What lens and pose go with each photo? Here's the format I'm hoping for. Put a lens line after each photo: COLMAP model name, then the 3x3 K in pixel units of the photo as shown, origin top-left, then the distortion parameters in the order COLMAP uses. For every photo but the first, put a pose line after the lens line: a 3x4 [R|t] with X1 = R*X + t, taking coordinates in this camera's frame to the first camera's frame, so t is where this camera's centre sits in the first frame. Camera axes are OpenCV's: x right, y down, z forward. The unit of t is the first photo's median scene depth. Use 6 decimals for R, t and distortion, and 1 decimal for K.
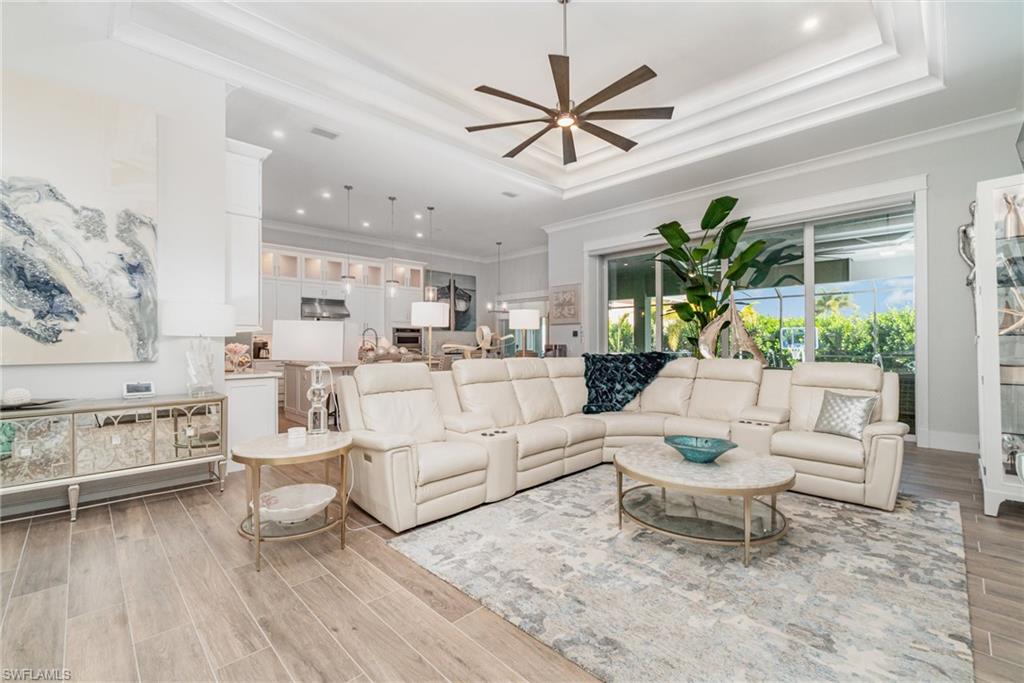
lens RADIAL K [[444.3, 0, 507.0], [0, 444.3, 341.1], [0, 0, 1]] dist [-0.007443, 0.002980]
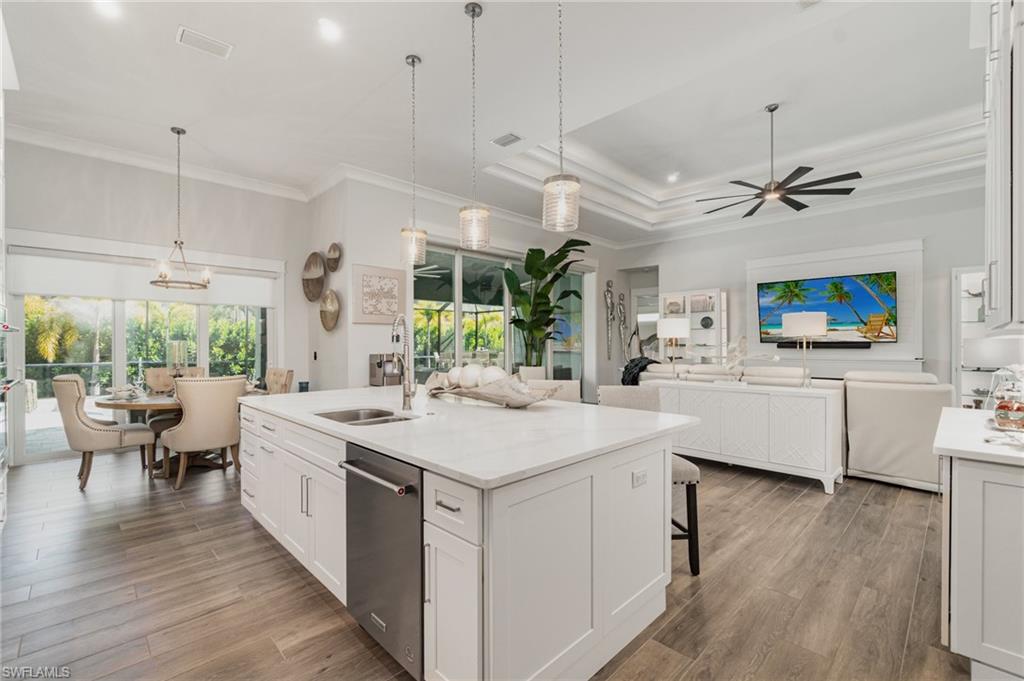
lens RADIAL K [[444.3, 0, 505.4], [0, 444.3, 344.8], [0, 0, 1]] dist [-0.007443, 0.002980]
pose [[-0.010157, 0.000310, 0.999948, -1.599642], [-0.001205, 0.999999, -0.000322, -0.016018], [-0.999948, -0.001208, -0.010157, 2.324416]]
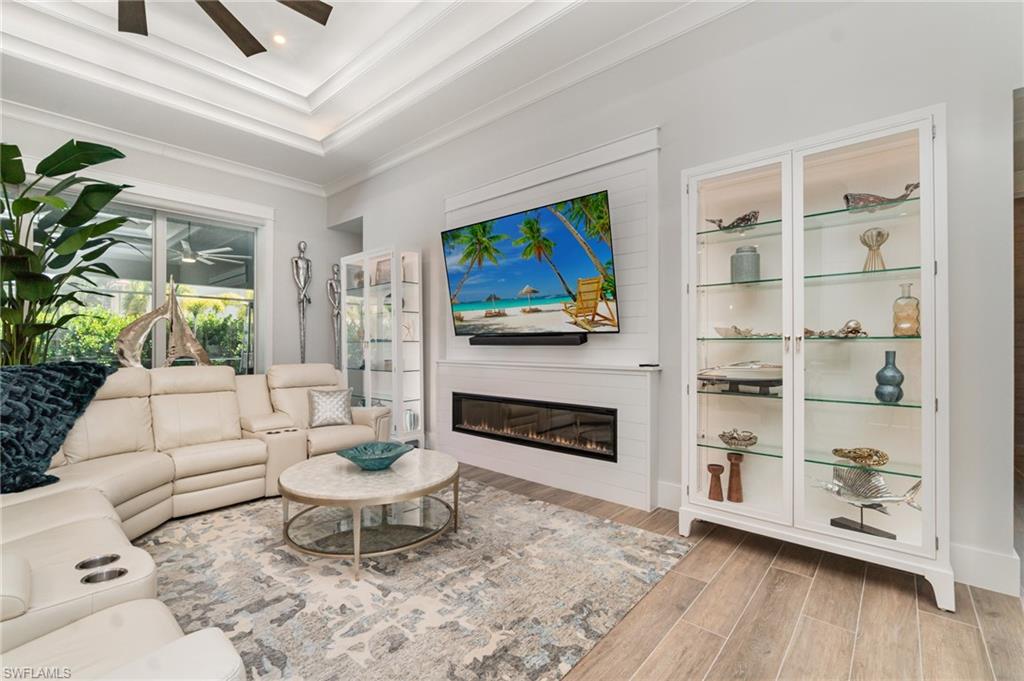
lens RADIAL K [[444.3, 0, 505.9], [0, 444.3, 339.1], [0, 0, 1]] dist [-0.007443, 0.002980]
pose [[-0.072435, 0.012740, 0.997292, -0.520226], [-0.002836, 0.999912, -0.012980, -0.000469], [-0.997369, -0.003769, -0.072393, 0.728458]]
